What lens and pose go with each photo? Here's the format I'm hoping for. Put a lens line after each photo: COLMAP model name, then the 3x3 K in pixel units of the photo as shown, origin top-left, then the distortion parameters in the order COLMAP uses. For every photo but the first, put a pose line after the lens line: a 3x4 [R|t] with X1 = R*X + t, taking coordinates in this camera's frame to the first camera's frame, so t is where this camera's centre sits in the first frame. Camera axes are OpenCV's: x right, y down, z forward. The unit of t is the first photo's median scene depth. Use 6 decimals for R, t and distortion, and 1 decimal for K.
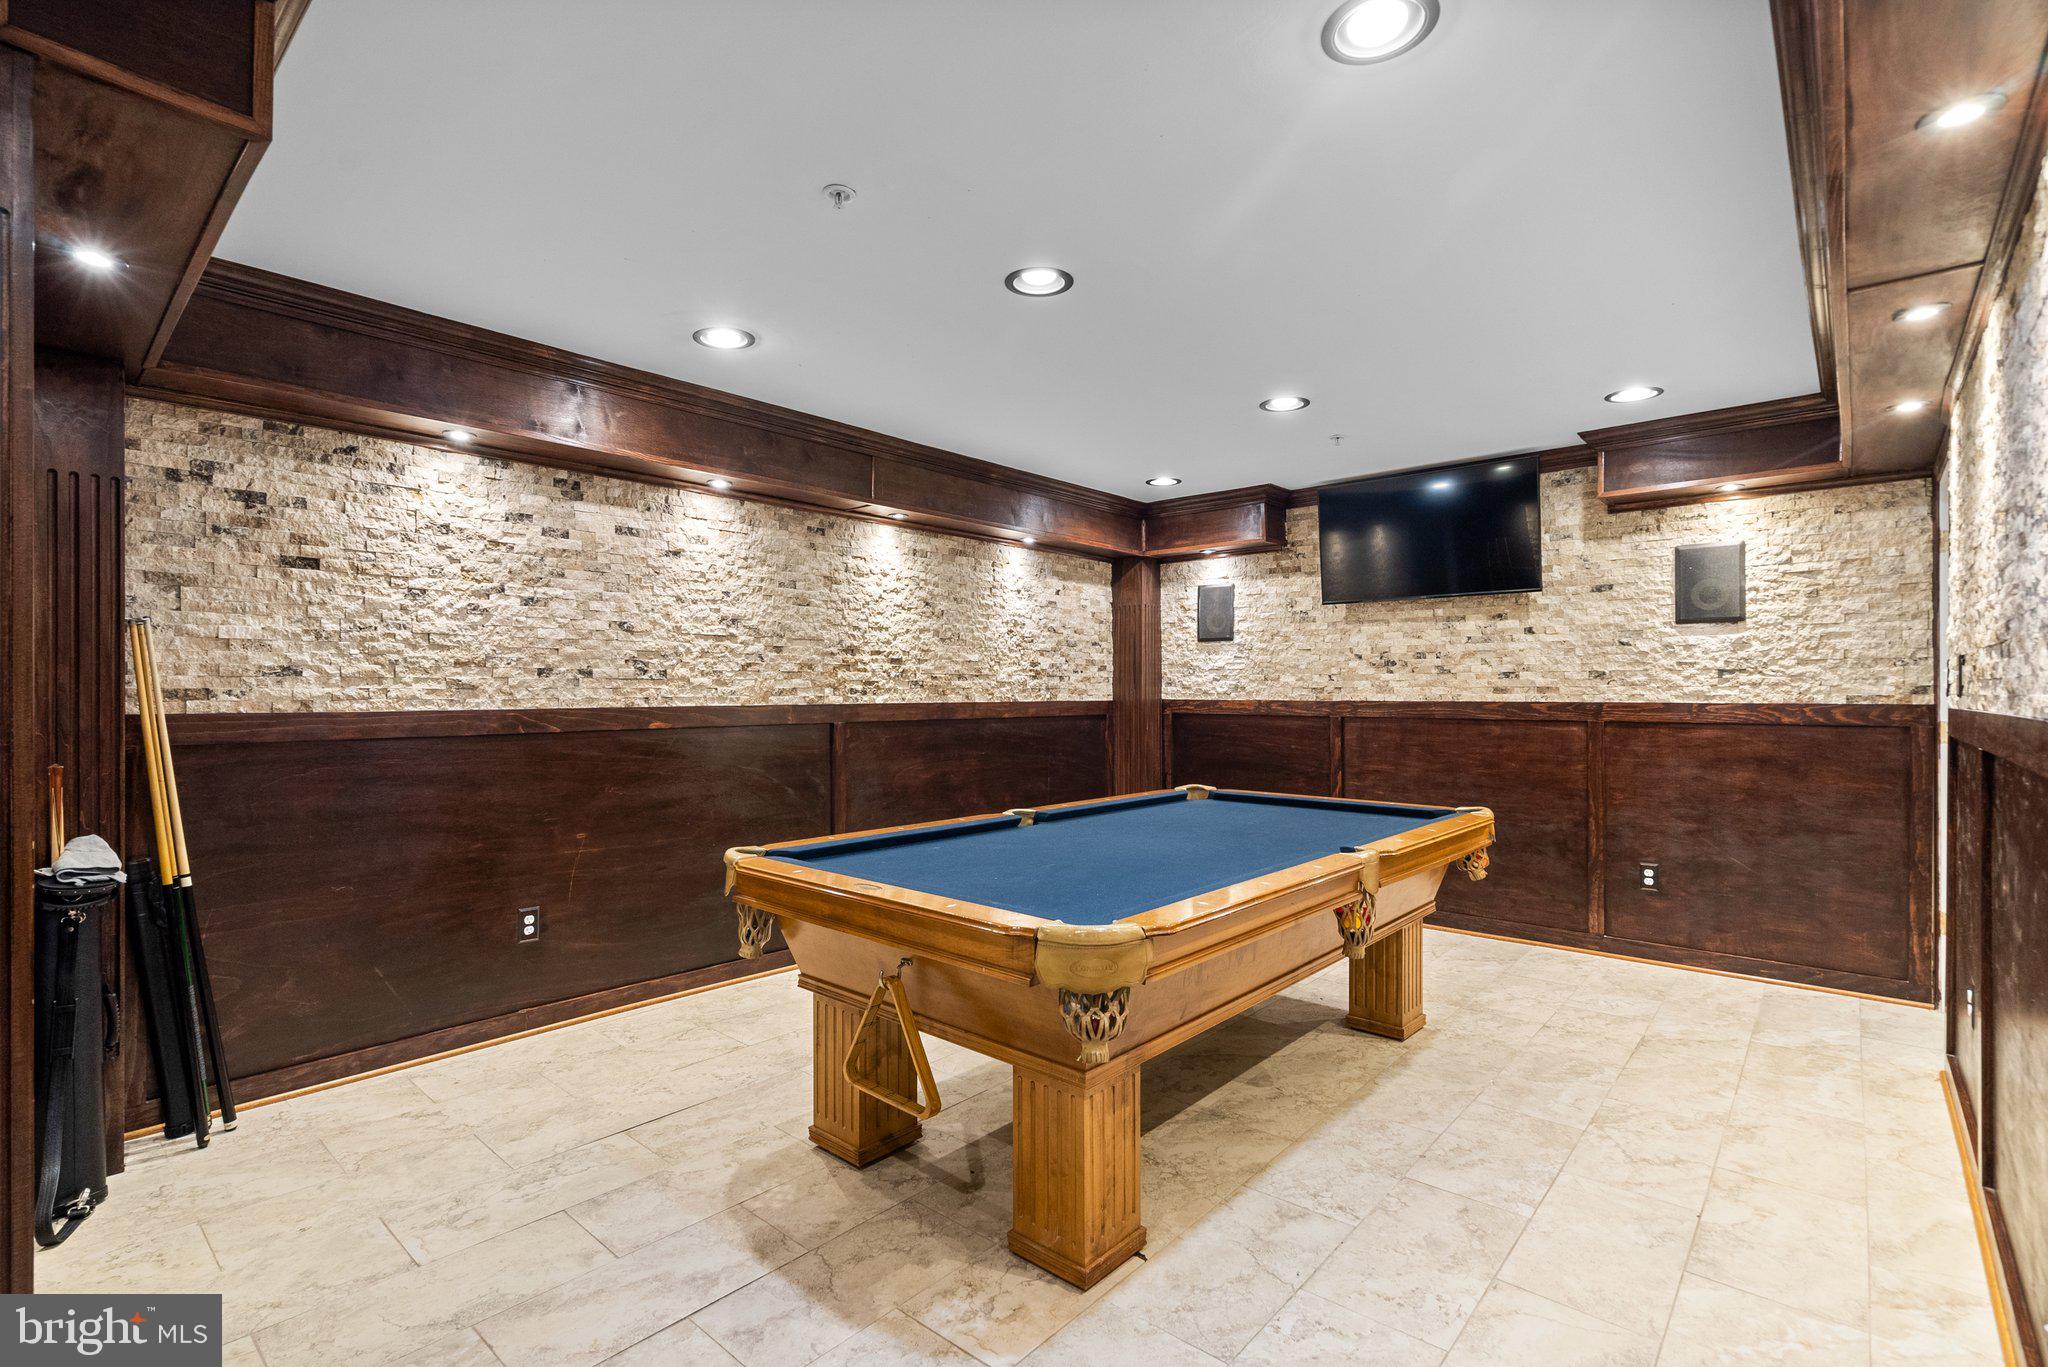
lens RADIAL K [[939.0, 0, 1014.6], [0, 939.0, 695.4], [0, 0, 1]] dist [-0.002348, -0.000572]
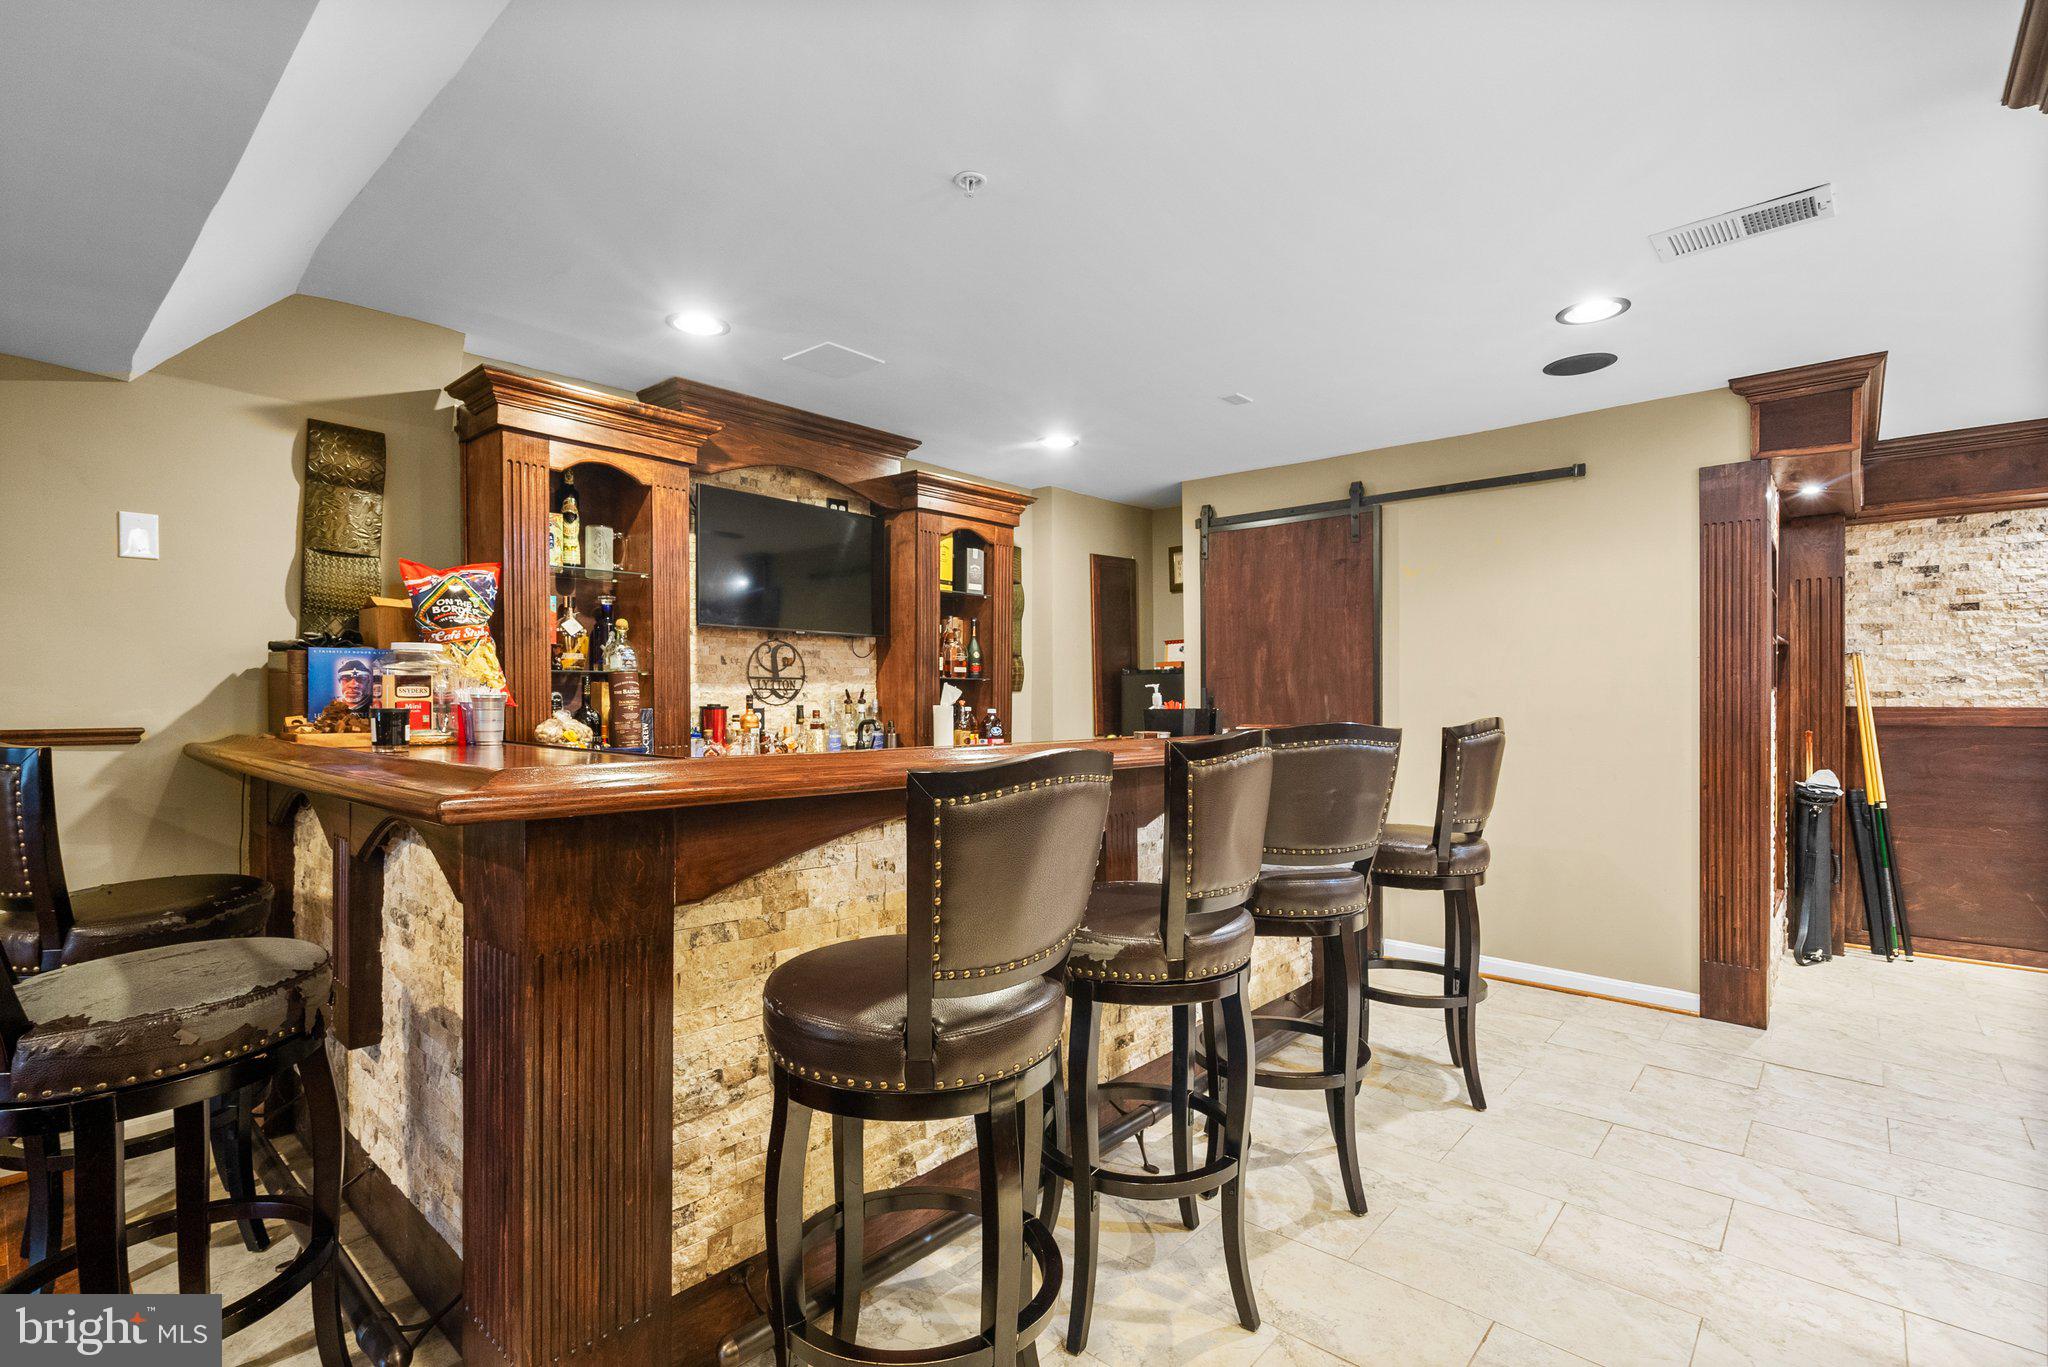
lens RADIAL K [[939.0, 0, 1015.4], [0, 939.0, 695.8], [0, 0, 1]] dist [-0.002348, -0.000572]
pose [[0.010613, 0.000448, -0.999944, 0.742372], [-0.002433, 0.999997, 0.000422, 0.003449], [0.999941, 0.002428, 0.010614, -0.549917]]
